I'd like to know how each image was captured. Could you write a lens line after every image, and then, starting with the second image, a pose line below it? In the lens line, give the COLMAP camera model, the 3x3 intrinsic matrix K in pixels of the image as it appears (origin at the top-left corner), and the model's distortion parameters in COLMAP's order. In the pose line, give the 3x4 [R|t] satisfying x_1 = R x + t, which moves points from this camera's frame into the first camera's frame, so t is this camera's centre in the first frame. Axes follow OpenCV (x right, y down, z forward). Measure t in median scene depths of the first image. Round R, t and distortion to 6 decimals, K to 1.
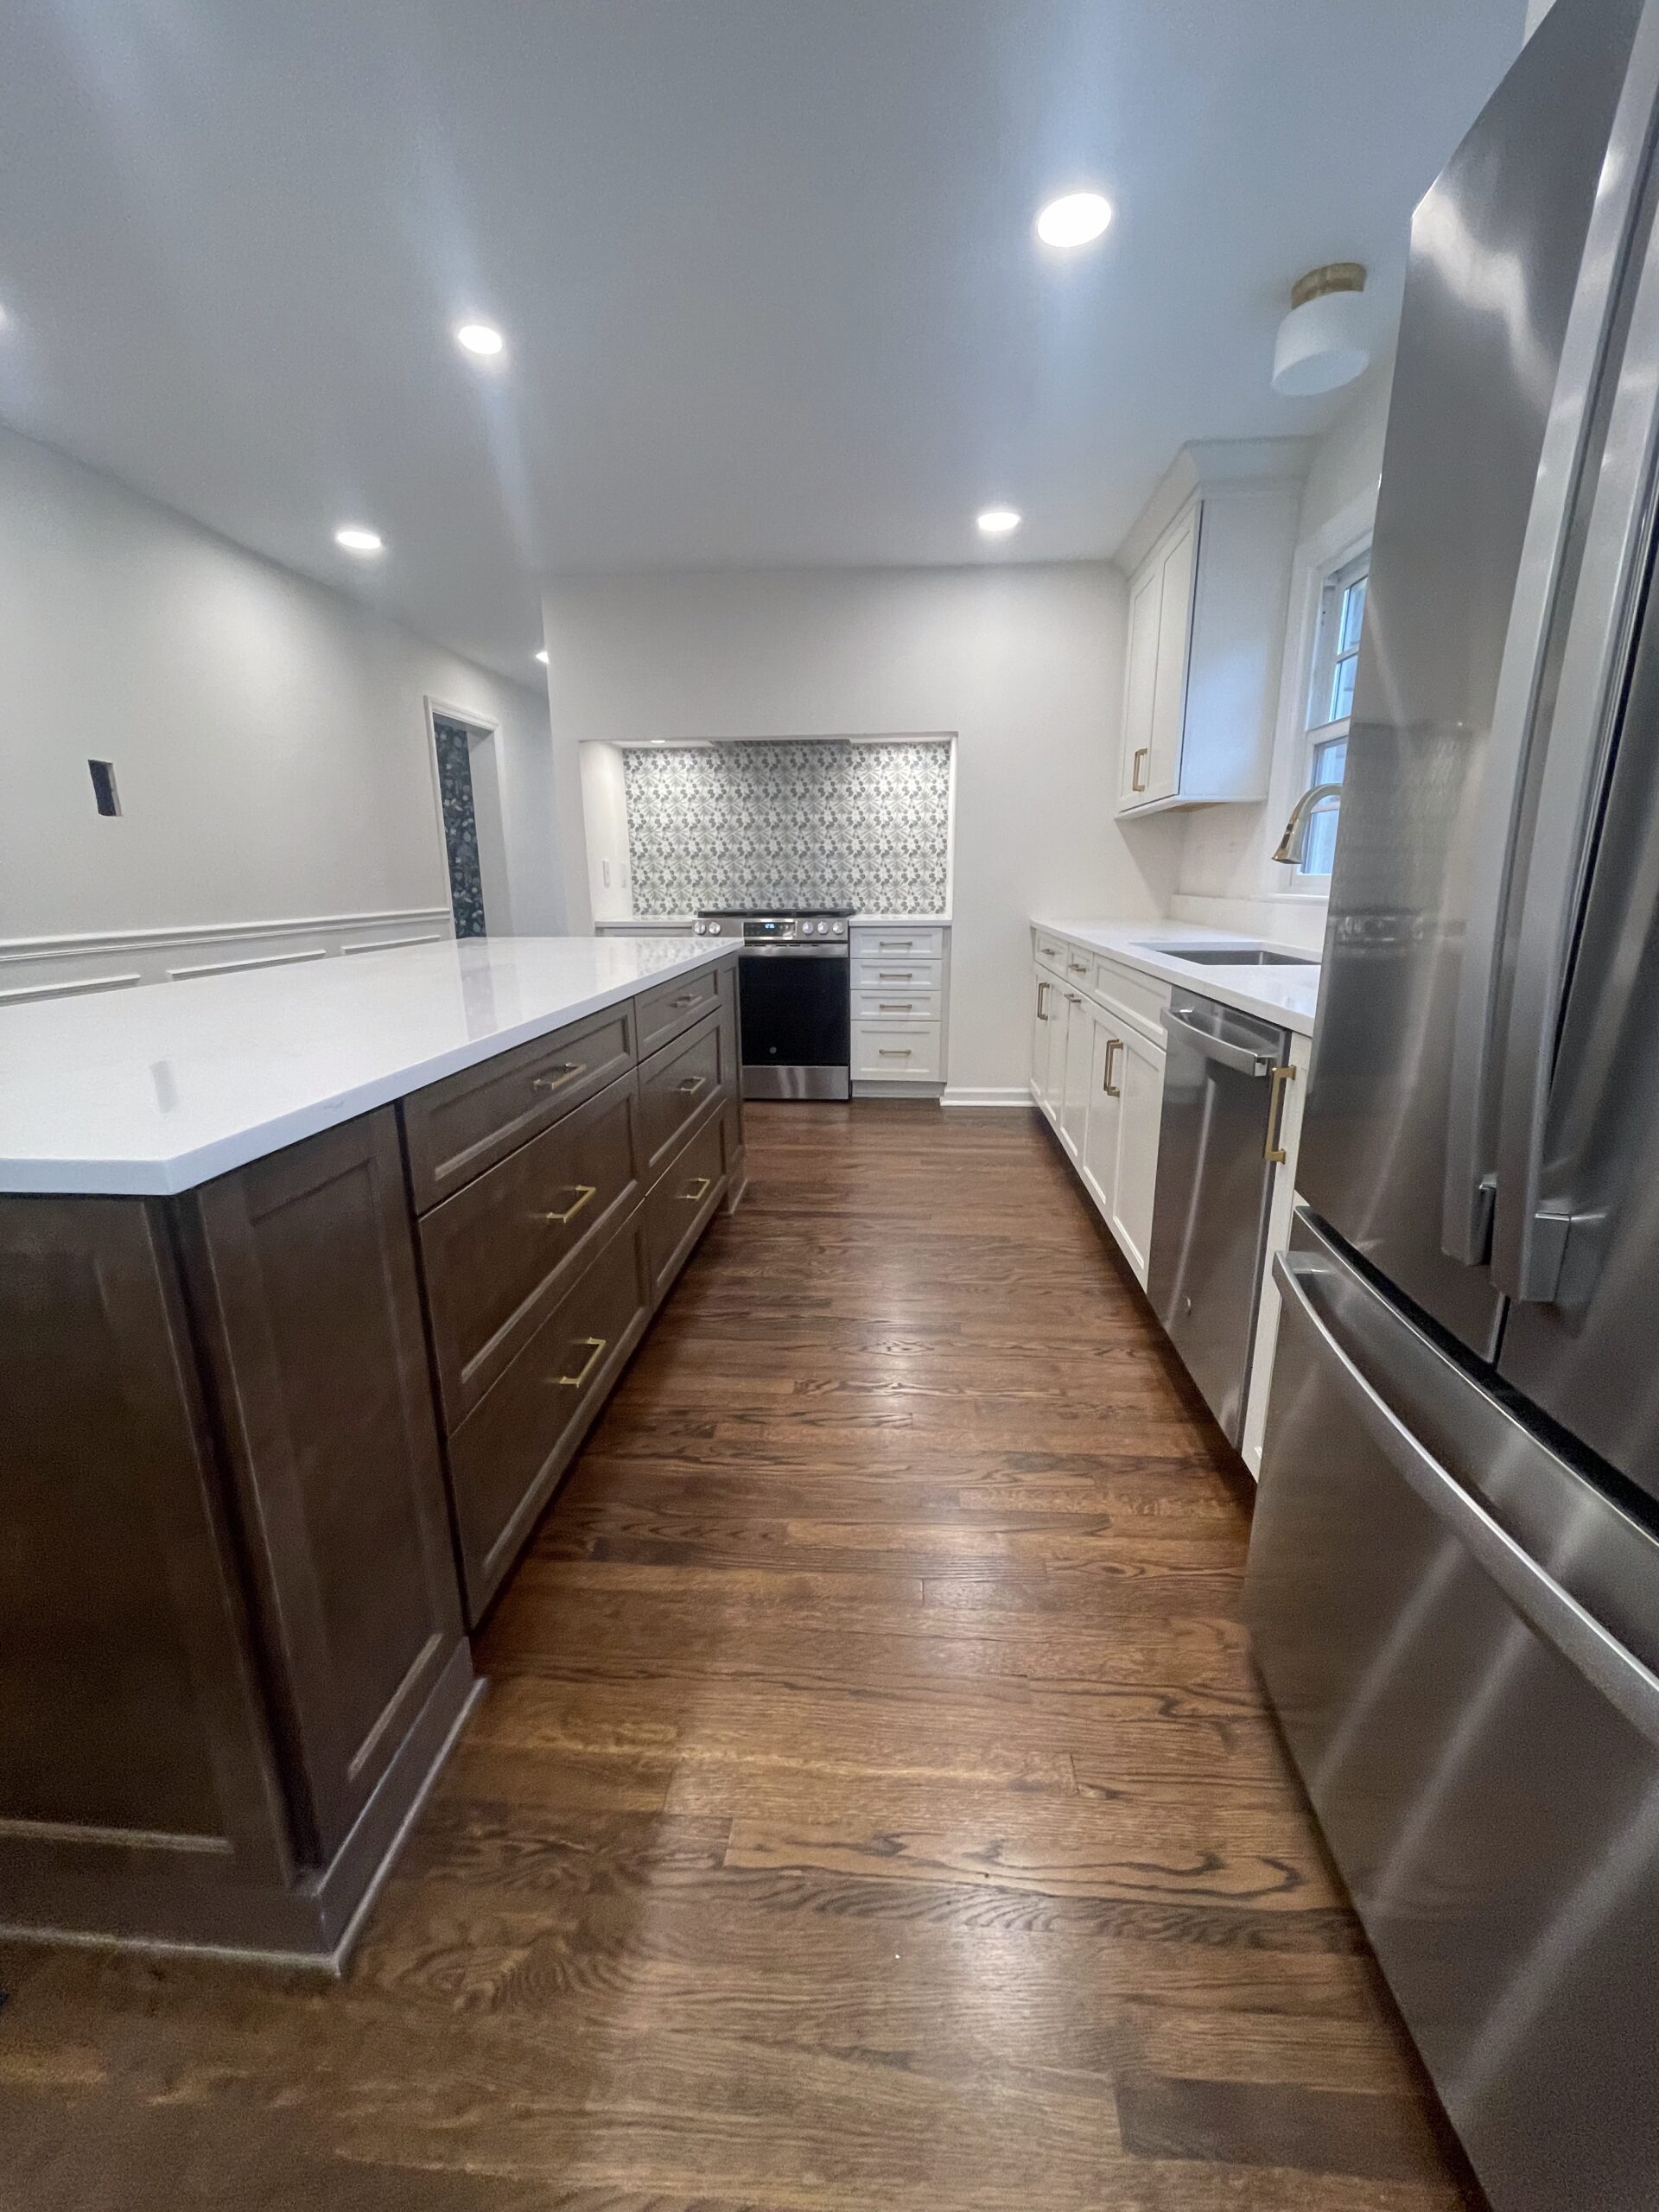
lens RADIAL K [[885.5, 0, 829.5], [0, 885.5, 1106.0], [0, 0, 1]] dist [0.015754, -0.006729]
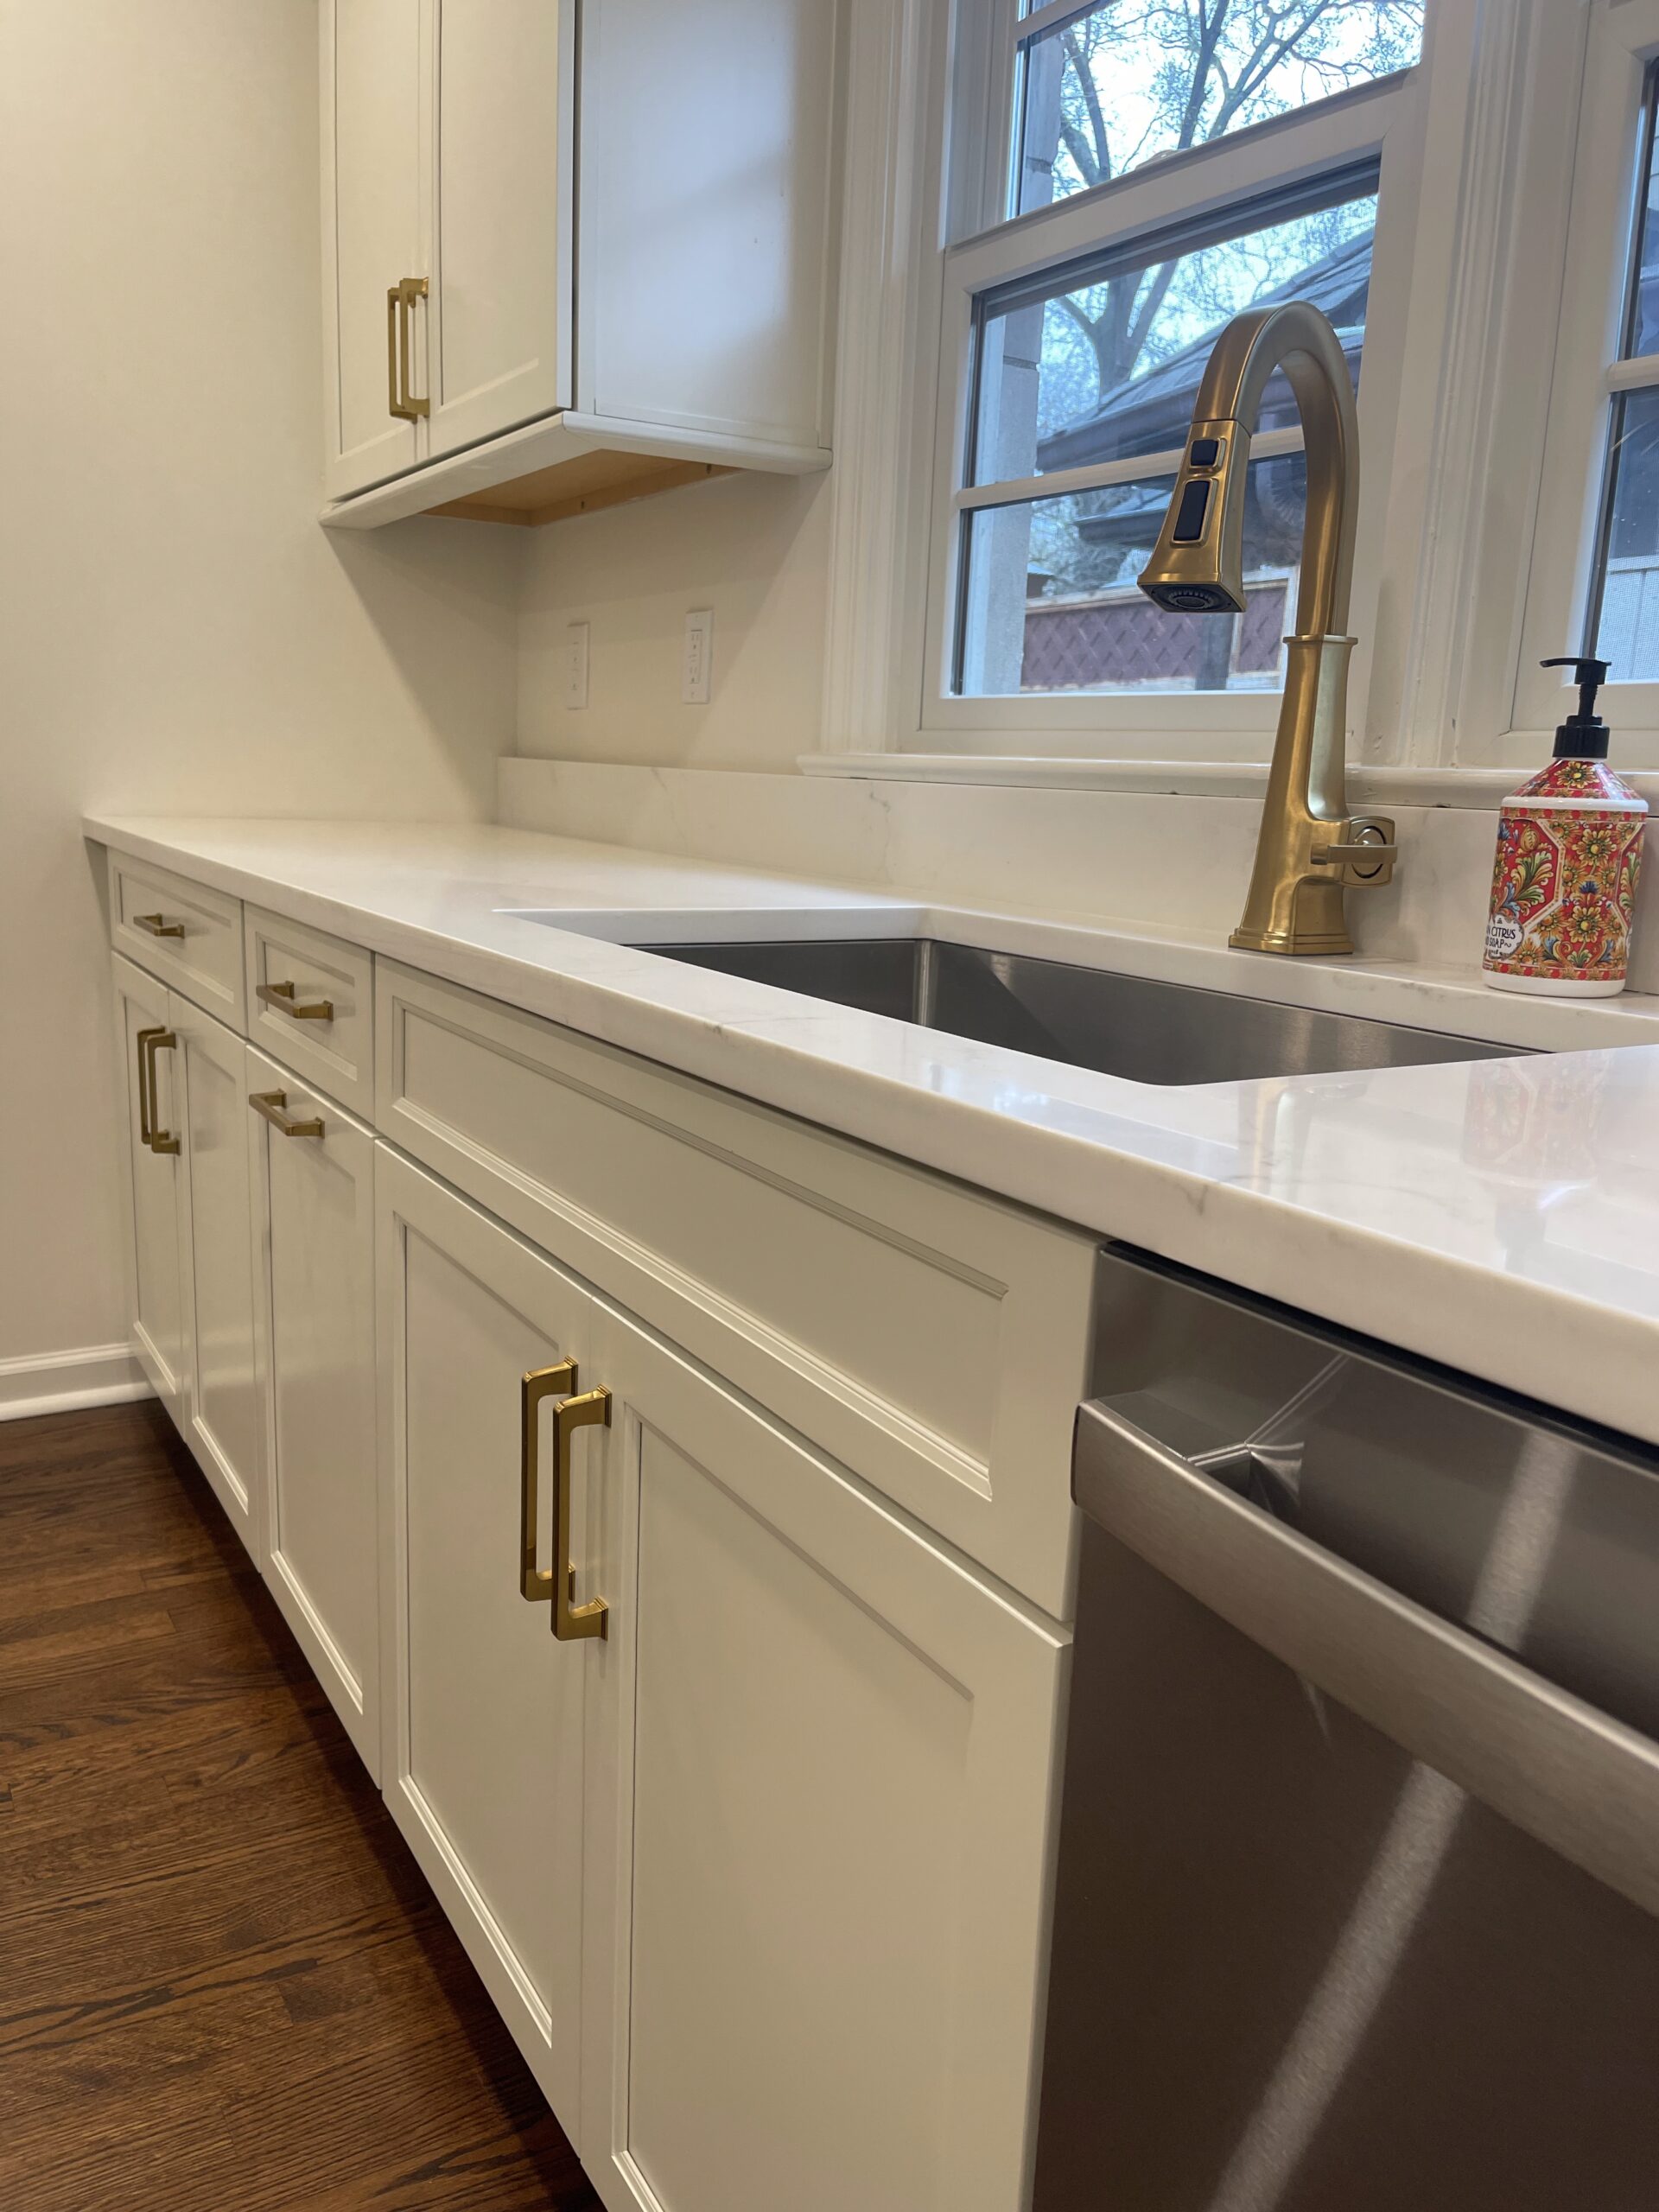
lens RADIAL K [[1762.9, 0, 829.5], [0, 1762.9, 1106.0], [0, 0, 1]] dist [0.006928, 0.001943]
pose [[0.816518, -0.075611, 0.572347, 0.093592], [0.101955, 0.994690, -0.014046, -0.088787], [-0.568246, 0.069822, 0.819891, 0.422806]]
